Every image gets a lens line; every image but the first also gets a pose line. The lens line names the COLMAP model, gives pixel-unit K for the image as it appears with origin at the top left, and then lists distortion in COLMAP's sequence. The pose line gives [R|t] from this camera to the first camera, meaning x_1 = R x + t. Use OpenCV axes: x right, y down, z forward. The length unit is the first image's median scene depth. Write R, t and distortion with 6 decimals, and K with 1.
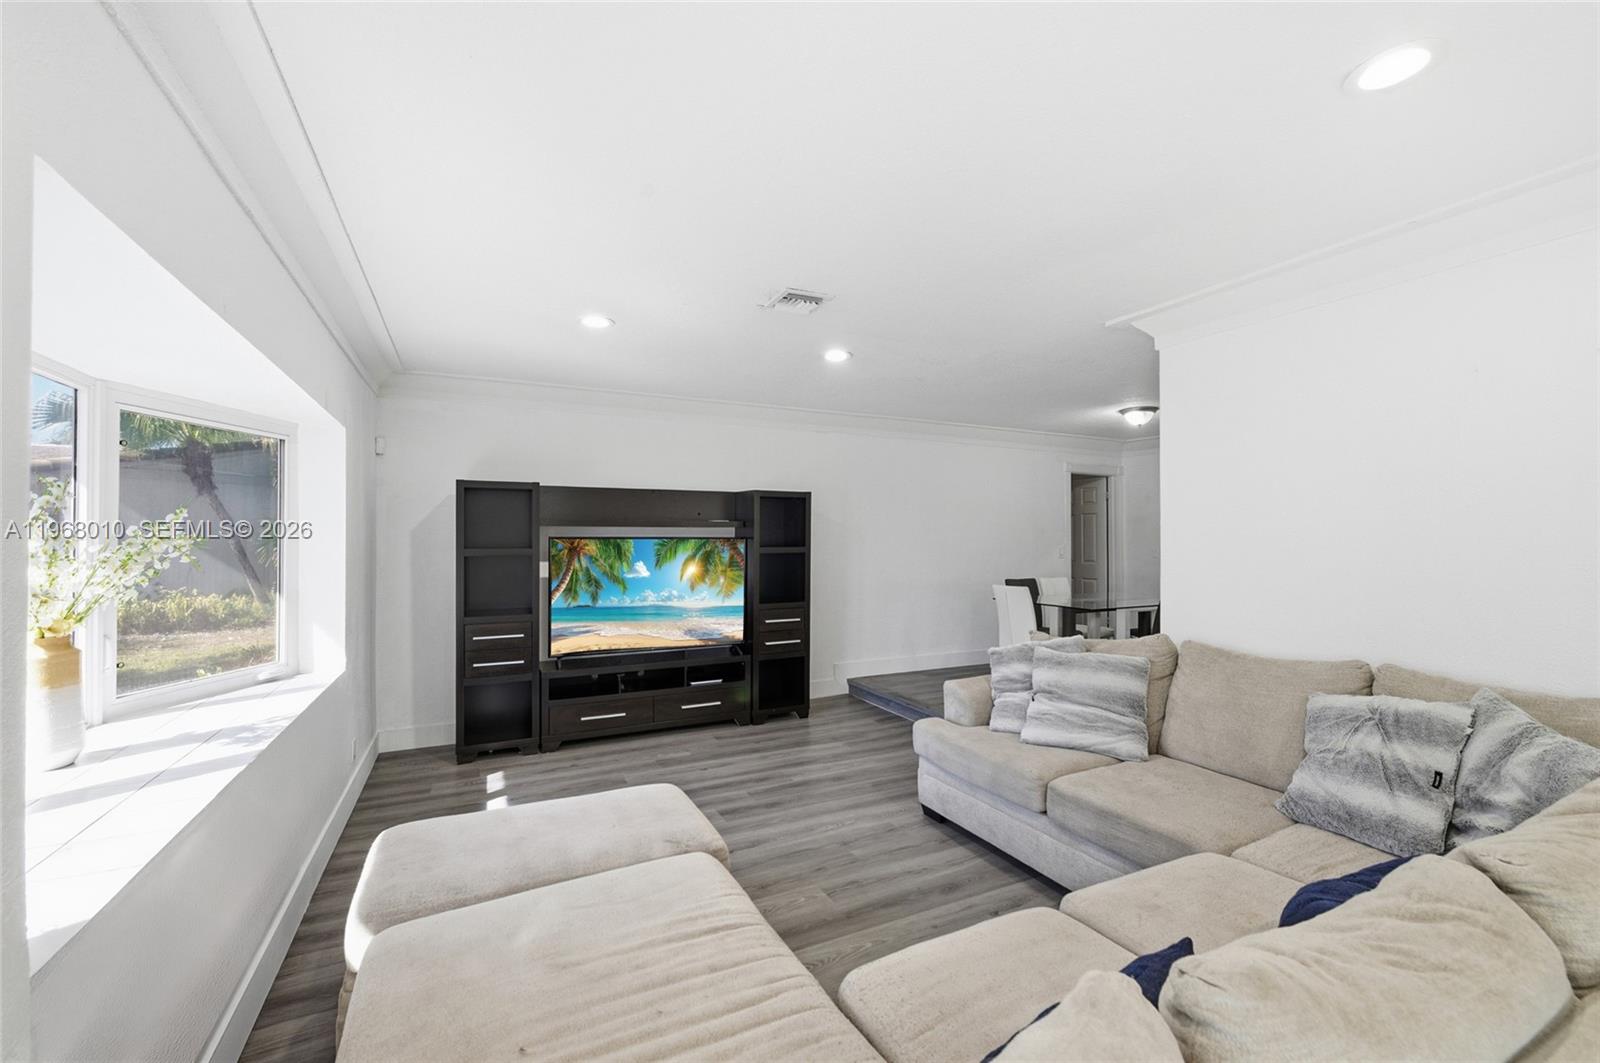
lens RADIAL K [[659.5, 0, 797.2], [0, 659.5, 535.7], [0, 0, 1]] dist [-0.001303, -0.000836]
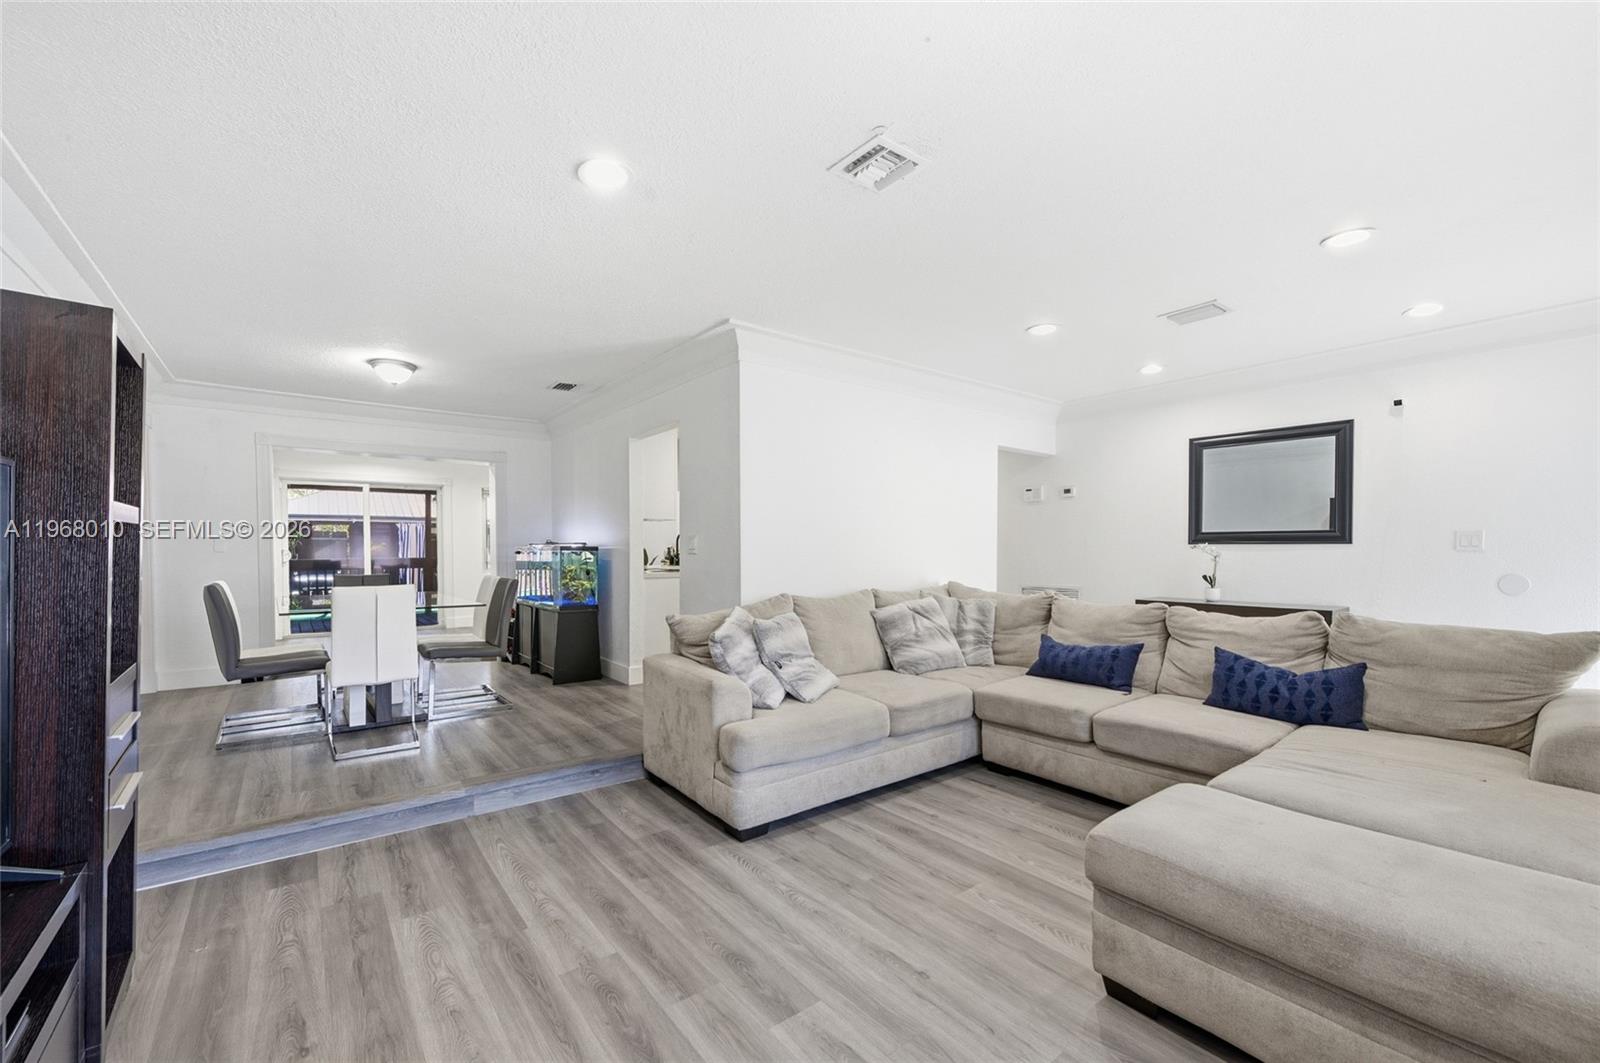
lens RADIAL K [[659.5, 0, 797.2], [0, 659.5, 535.7], [0, 0, 1]] dist [-0.001303, -0.000836]
pose [[-0.191464, 0.009749, 0.981451, -0.581443], [-0.000873, 0.999949, -0.010104, 0.047731], [-0.981499, -0.002792, -0.191446, 1.014500]]
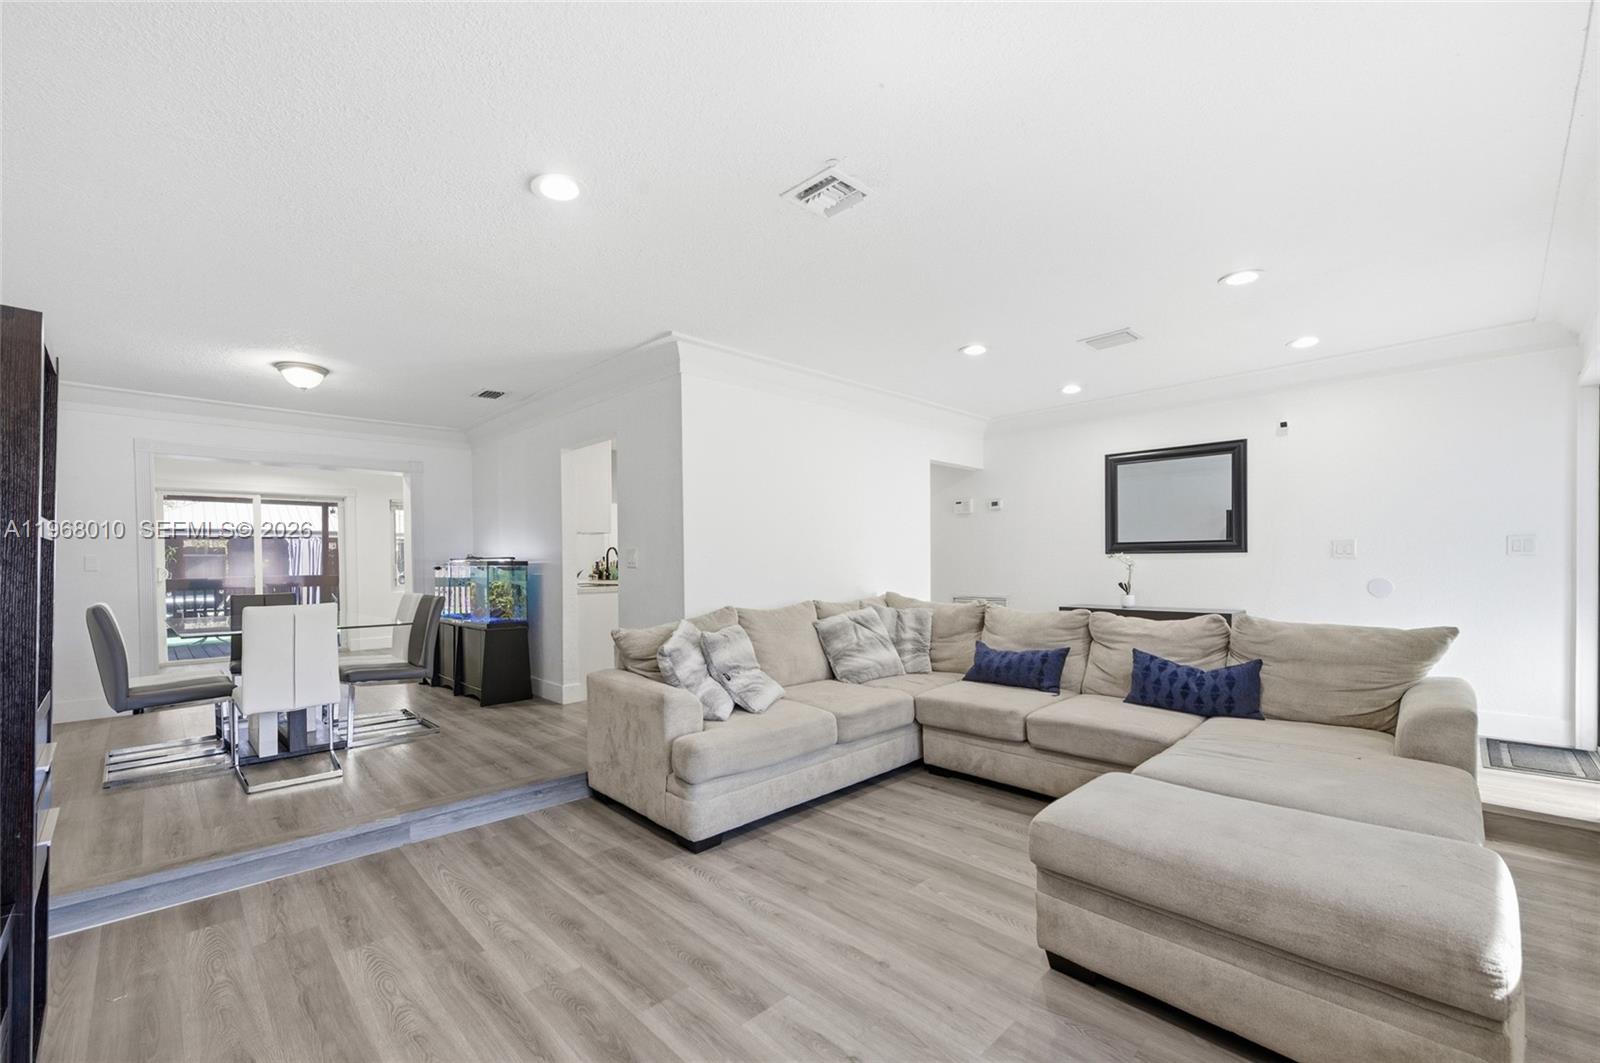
lens RADIAL K [[672.7, 0, 798.8], [0, 672.7, 539.8], [0, 0, 1]] dist [-0.002235, -0.000457]
pose [[-0.301897, 0.023184, 0.953059, -0.606576], [0.007185, 0.999731, -0.022044, 0.047814], [-0.953313, 0.000193, -0.301983, 1.052332]]
